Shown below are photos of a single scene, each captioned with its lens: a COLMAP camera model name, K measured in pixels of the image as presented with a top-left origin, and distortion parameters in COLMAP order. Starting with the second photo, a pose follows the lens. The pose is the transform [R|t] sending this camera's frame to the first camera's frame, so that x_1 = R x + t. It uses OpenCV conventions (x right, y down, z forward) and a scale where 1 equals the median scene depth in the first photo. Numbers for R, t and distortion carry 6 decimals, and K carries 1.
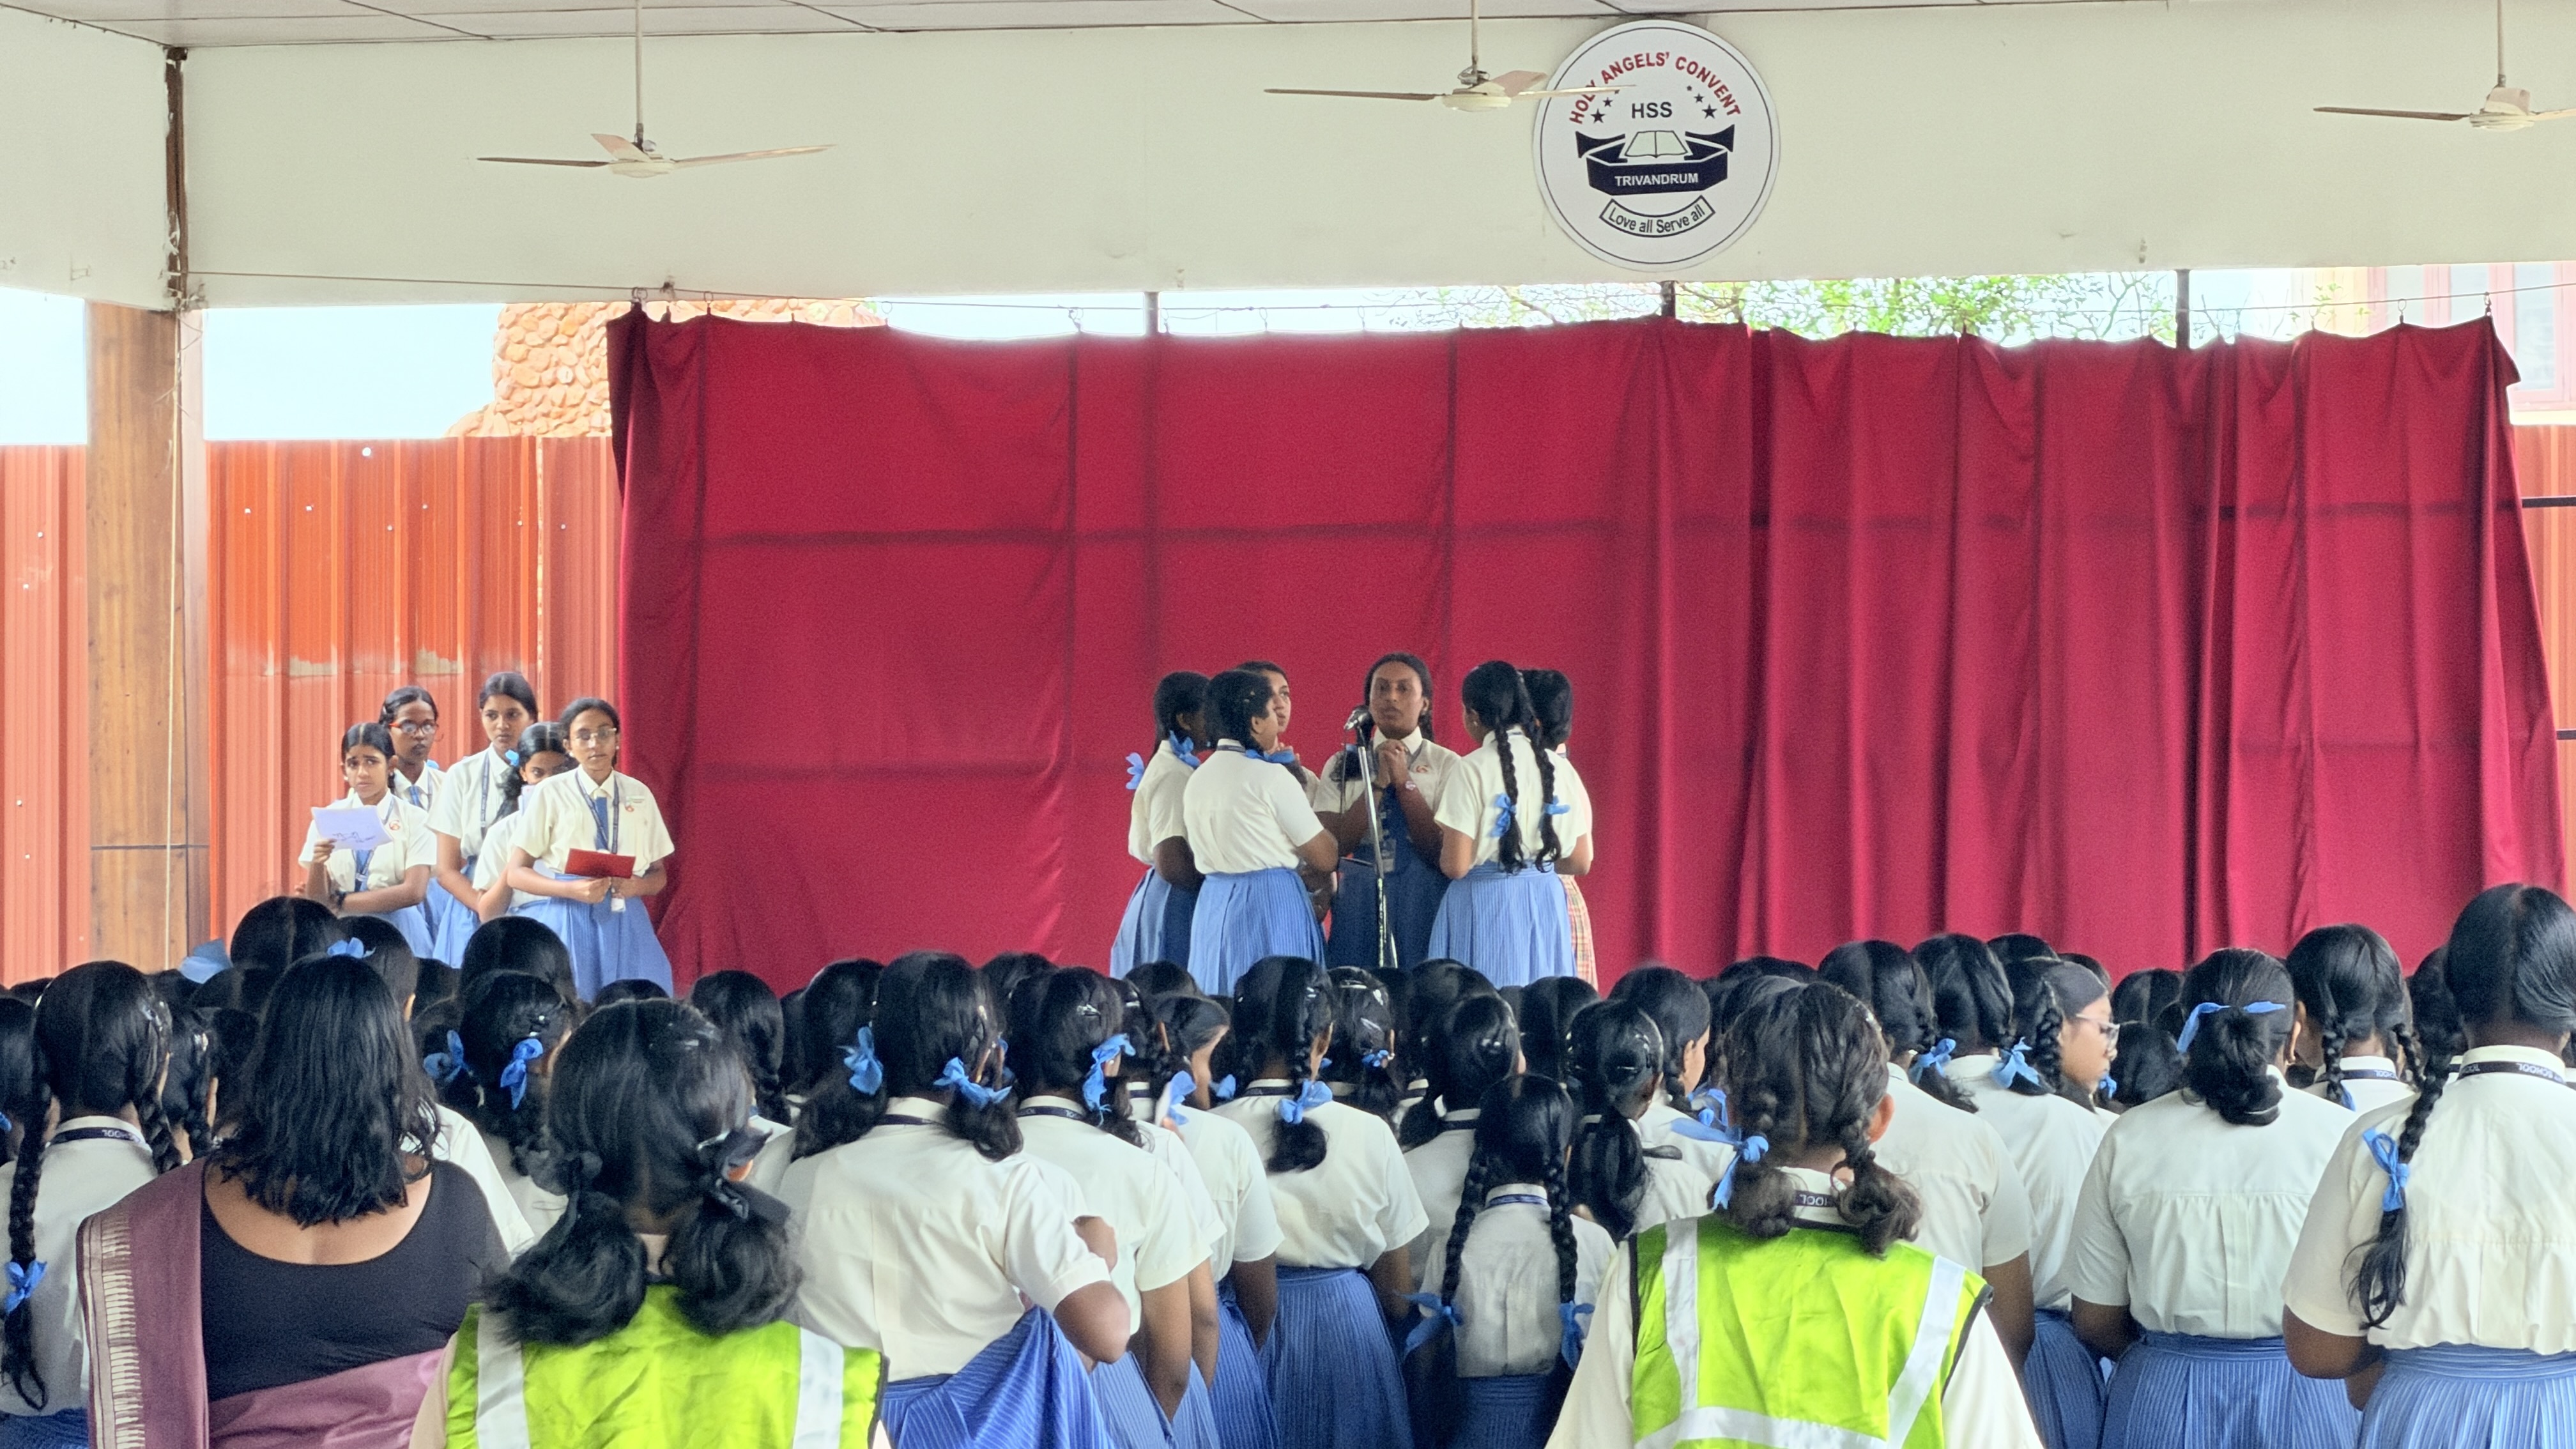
lens RADIAL K [[14853.5, 0, 1288.0], [0, 14853.5, 724.5], [0, 0, 1]] dist [0.263869, 19.358707]
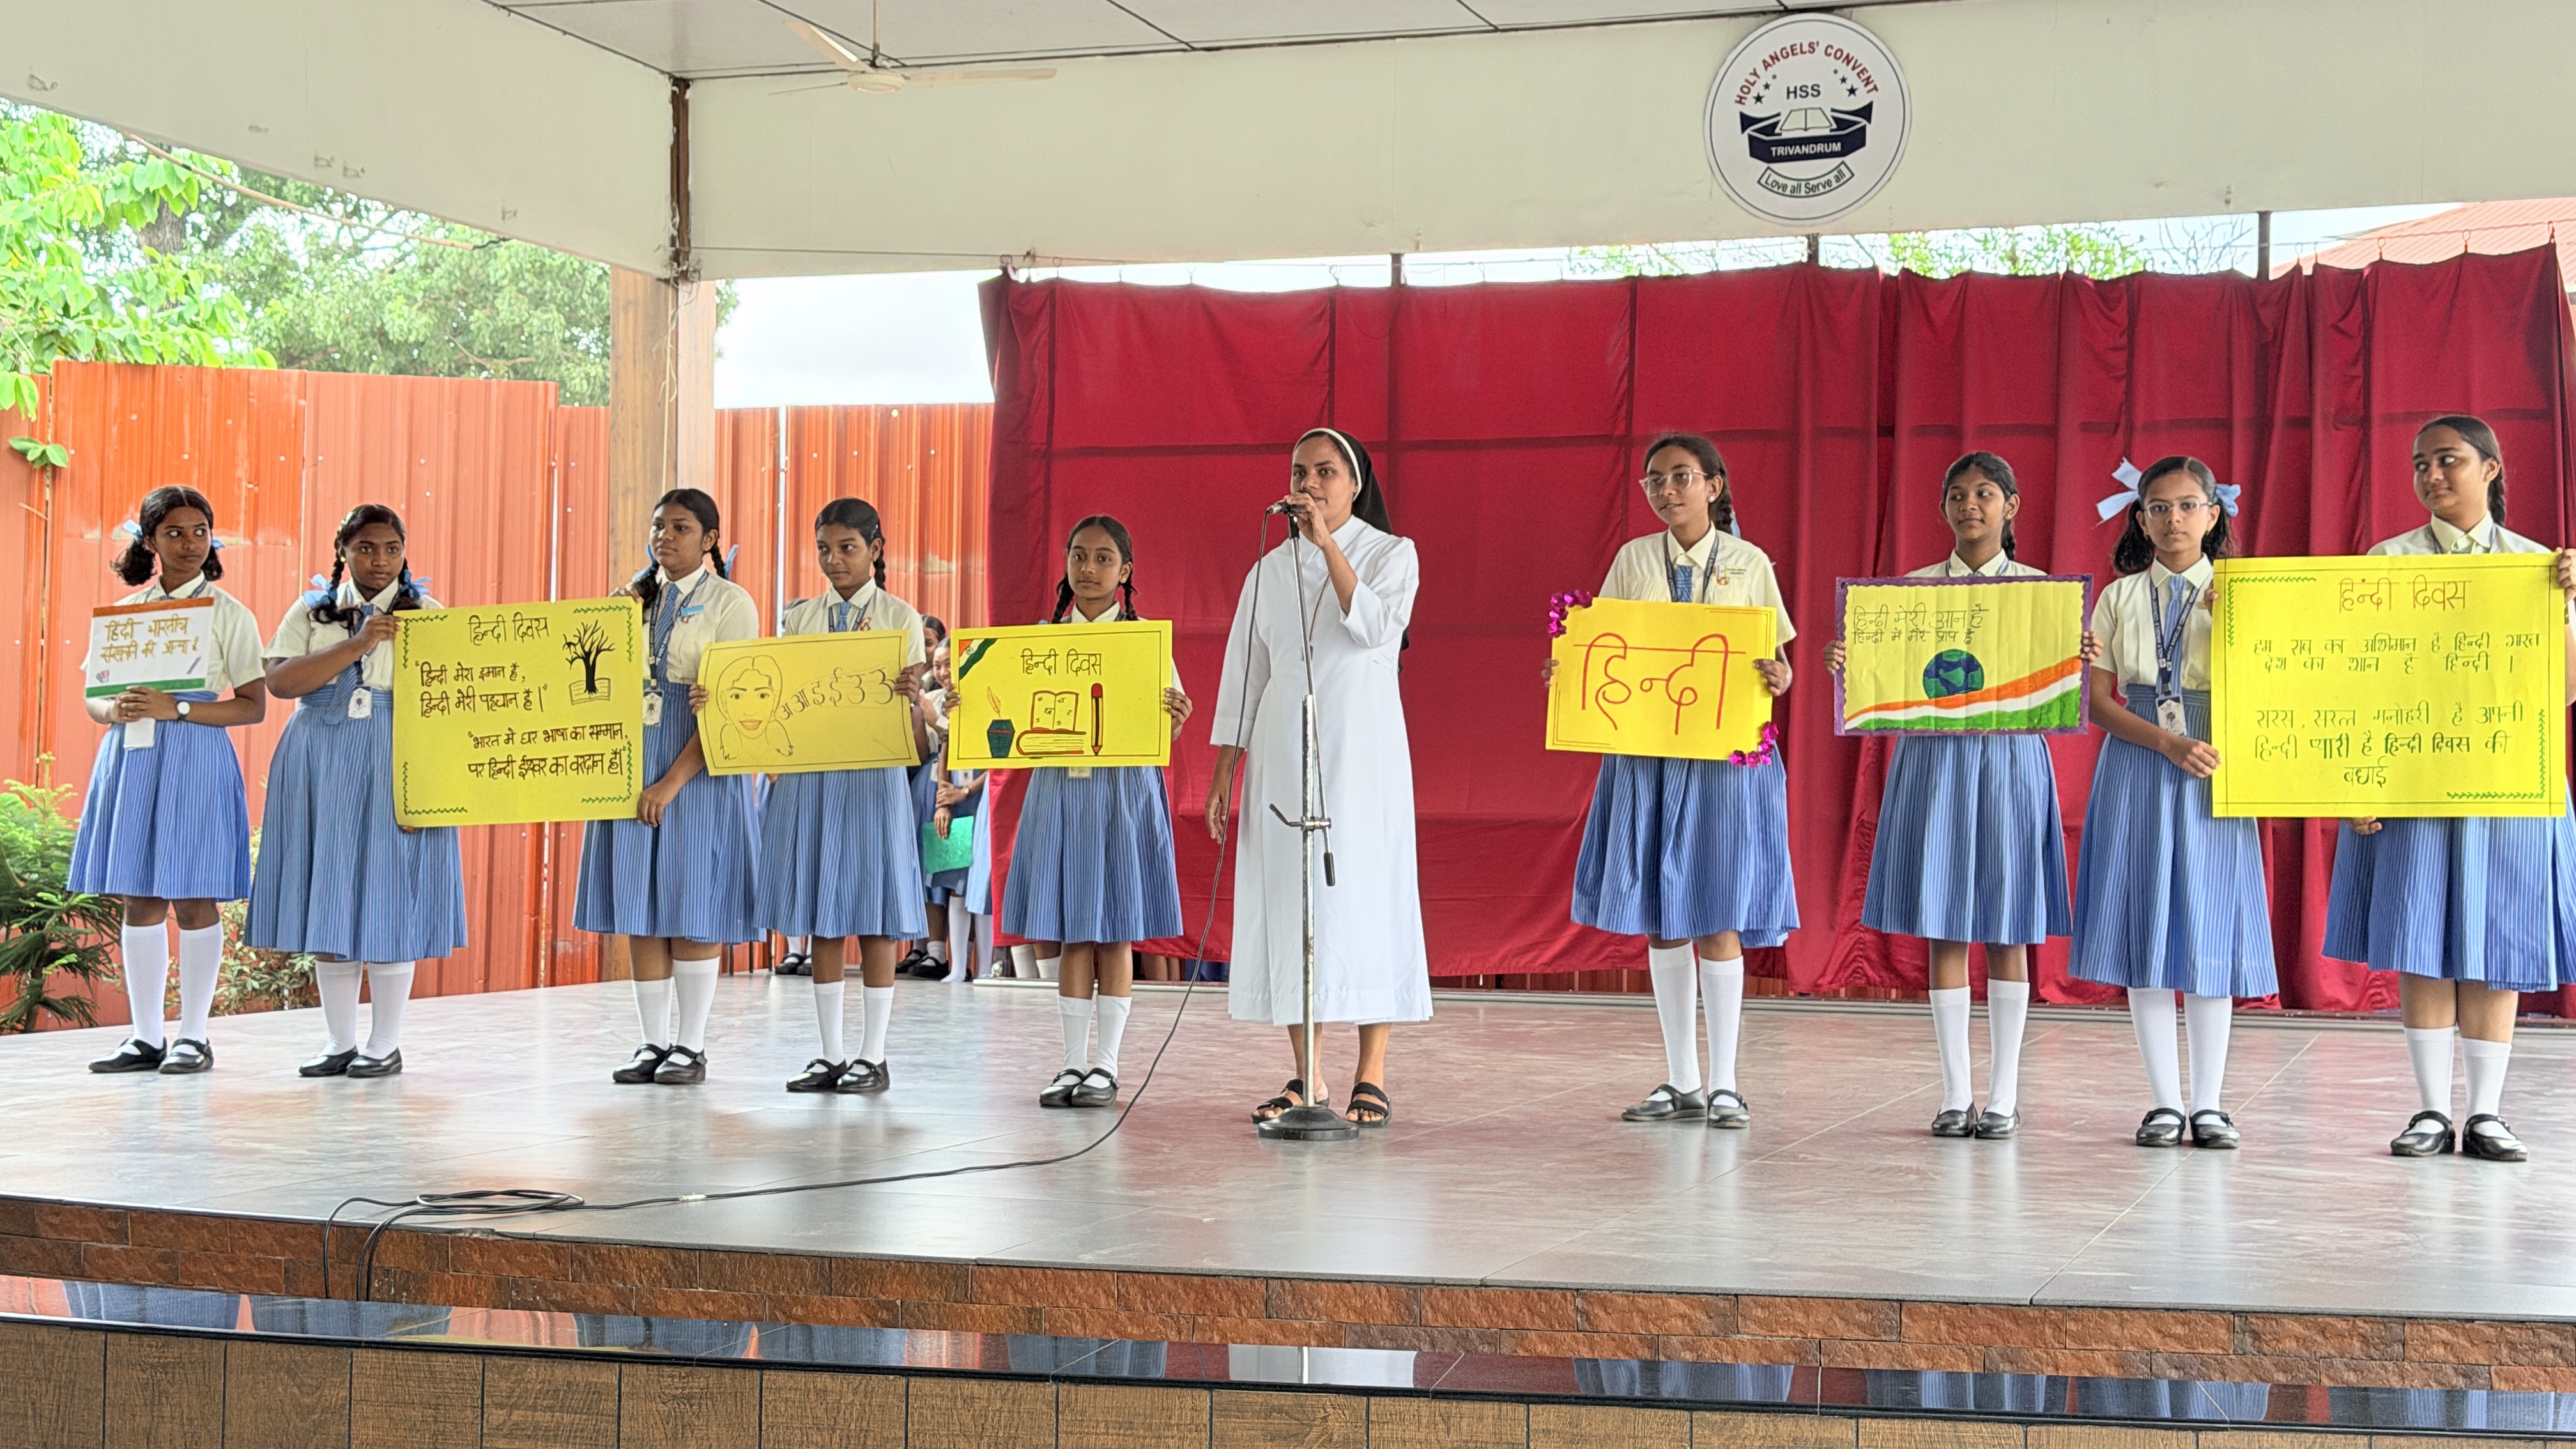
lens RADIAL K [[3652.2, 0, 1288.0], [0, 3652.2, 724.5], [0, 0, 1]] dist [0.302449, -0.029786]
pose [[0.986313, 0.015662, -0.164139, 0.033405], [-0.015465, 0.999877, 0.002476, 0.010064], [0.164157, 0.000096, 0.986434, 0.695814]]
